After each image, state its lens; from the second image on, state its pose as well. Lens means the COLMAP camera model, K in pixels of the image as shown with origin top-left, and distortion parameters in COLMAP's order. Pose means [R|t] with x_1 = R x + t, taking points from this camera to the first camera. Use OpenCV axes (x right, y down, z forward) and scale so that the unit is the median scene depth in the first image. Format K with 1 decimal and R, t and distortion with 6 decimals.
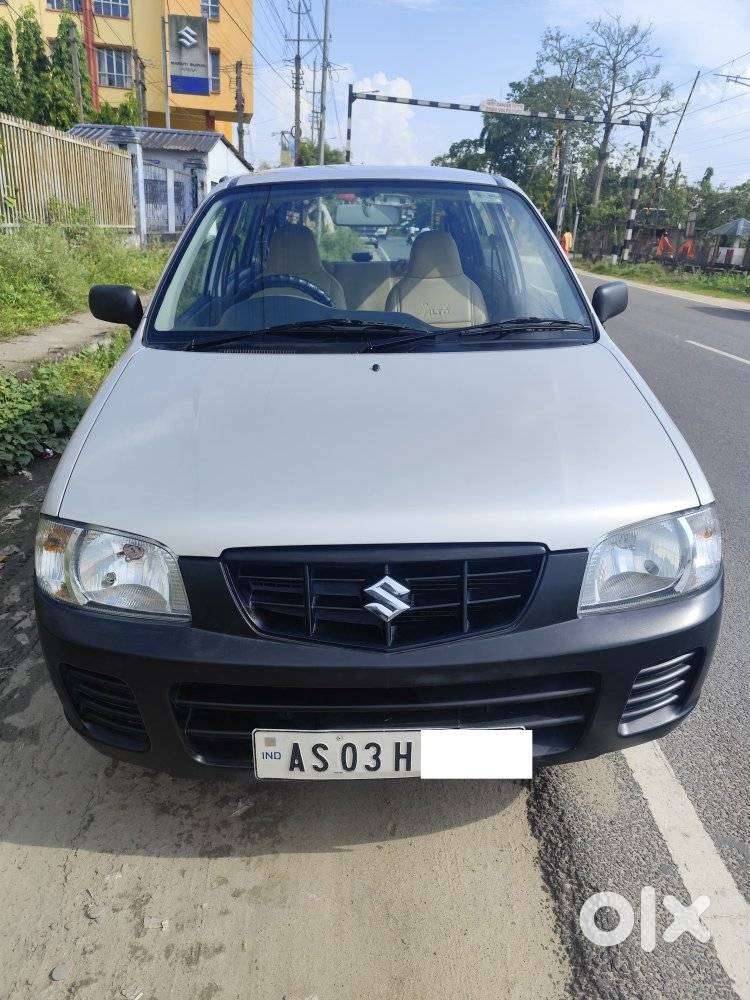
lens RADIAL K [[700.4, 0, 377.2], [0, 700.4, 500.9], [0, 0, 1]] dist [0.002457, -0.005942]
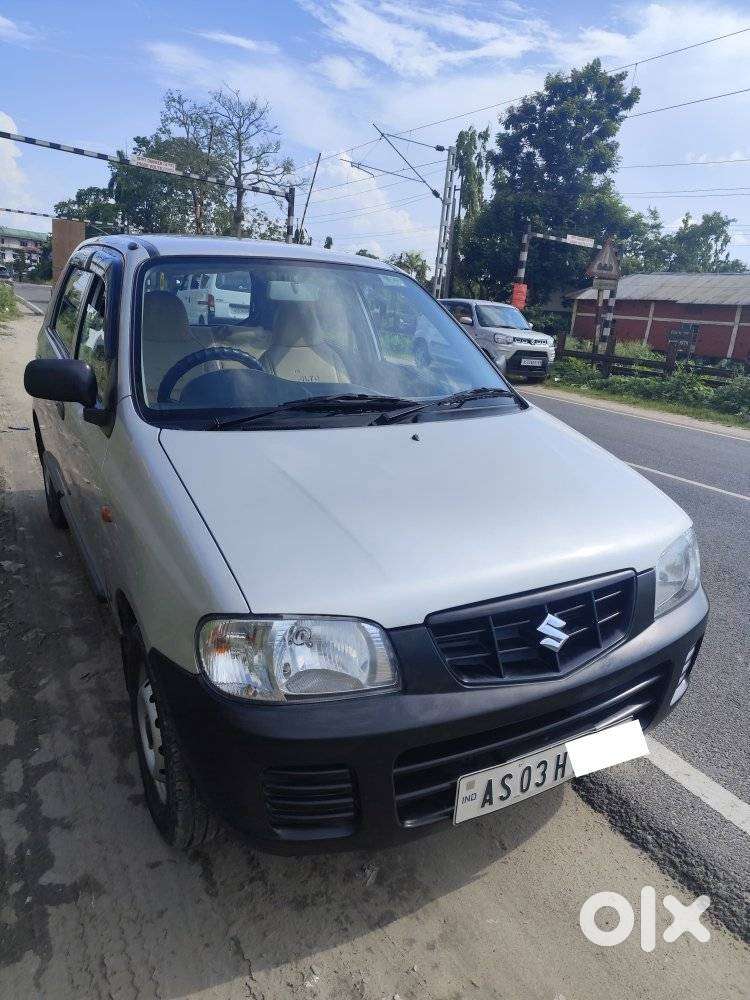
lens RADIAL K [[699.5, 0, 372.4], [0, 699.5, 514.2], [0, 0, 1]] dist [0.028142, -0.040232]
pose [[0.877724, -0.104943, 0.467533, -0.645032], [0.128653, 0.991508, -0.018971, -0.062248], [-0.461572, 0.076801, 0.883772, 0.063366]]
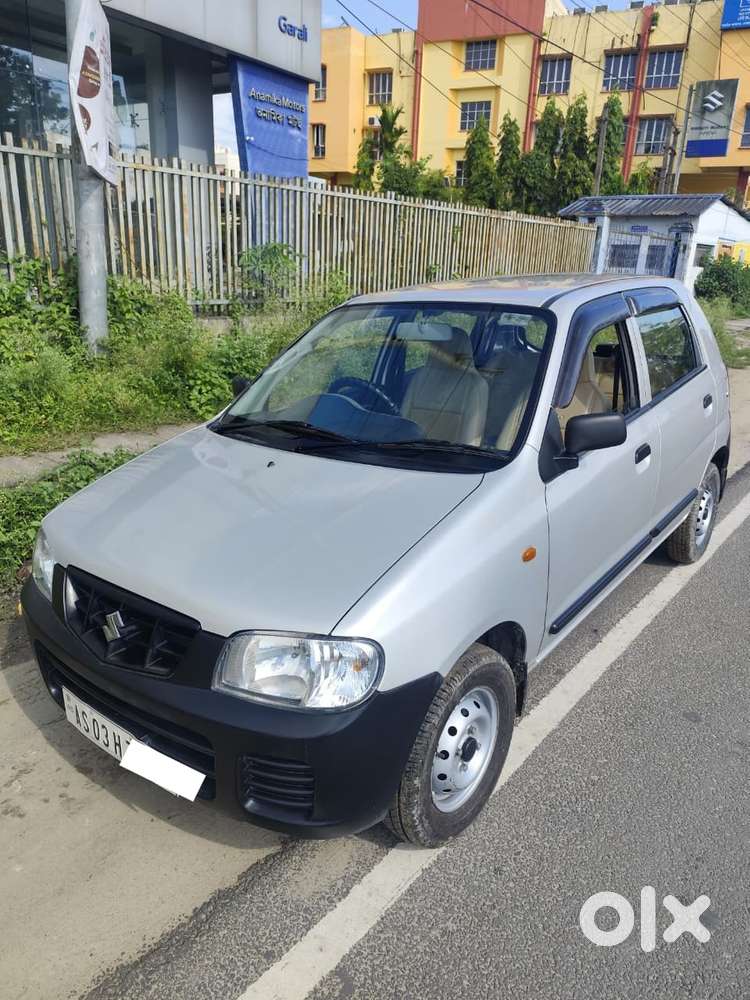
lens RADIAL K [[700.5, 0, 375.0], [0, 700.5, 500.0], [0, 0, 1]] dist [0.000988, -0.004022]
pose [[0.760044, 0.186308, -0.622593, 1.034232], [-0.228739, 0.973413, 0.012052, -0.206112], [0.608285, 0.133251, 0.782453, 0.142502]]
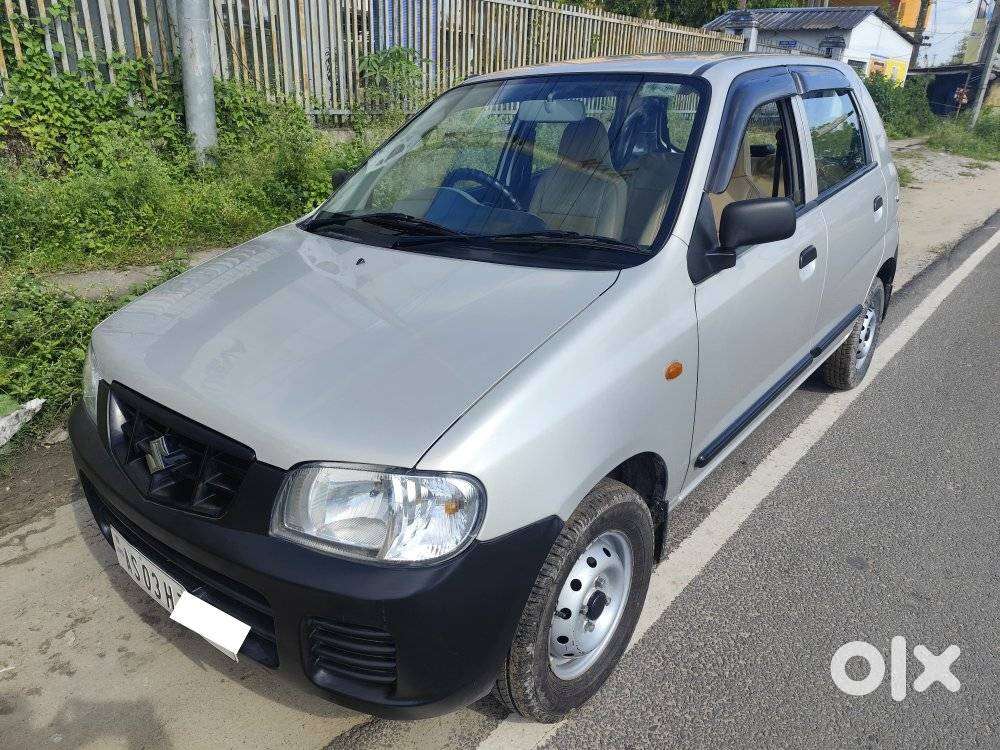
lens RADIAL K [[696.1, 0, 500.0], [0, 696.1, 375.0], [0, 0, 1]] dist [-0.002494, -0.004783]
pose [[0.748742, 0.228862, -0.622099, 0.919213], [-0.232301, 0.969583, 0.077106, -0.171281], [0.620823, 0.086781, 0.779133, 0.367284]]
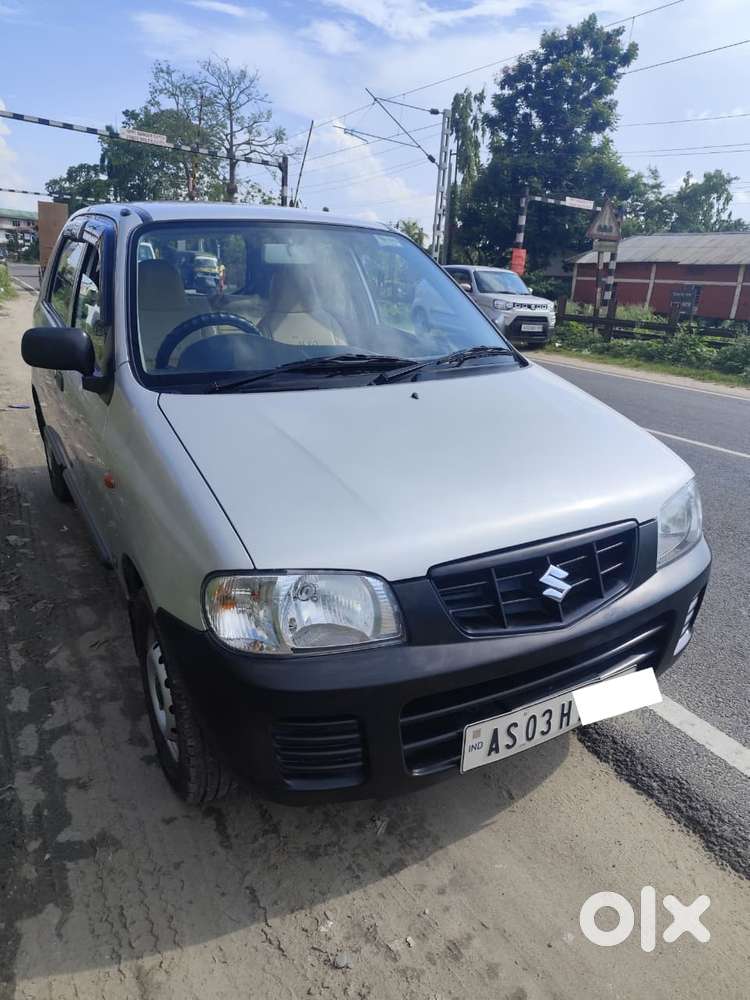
lens RADIAL K [[699.5, 0, 372.4], [0, 699.5, 514.2], [0, 0, 1]] dist [0.028142, -0.040232]
pose [[0.876943, -0.145248, 0.458120, -0.646761], [0.155233, 0.987748, 0.016018, -0.036166], [-0.454833, 0.057069, 0.888746, 0.060349]]
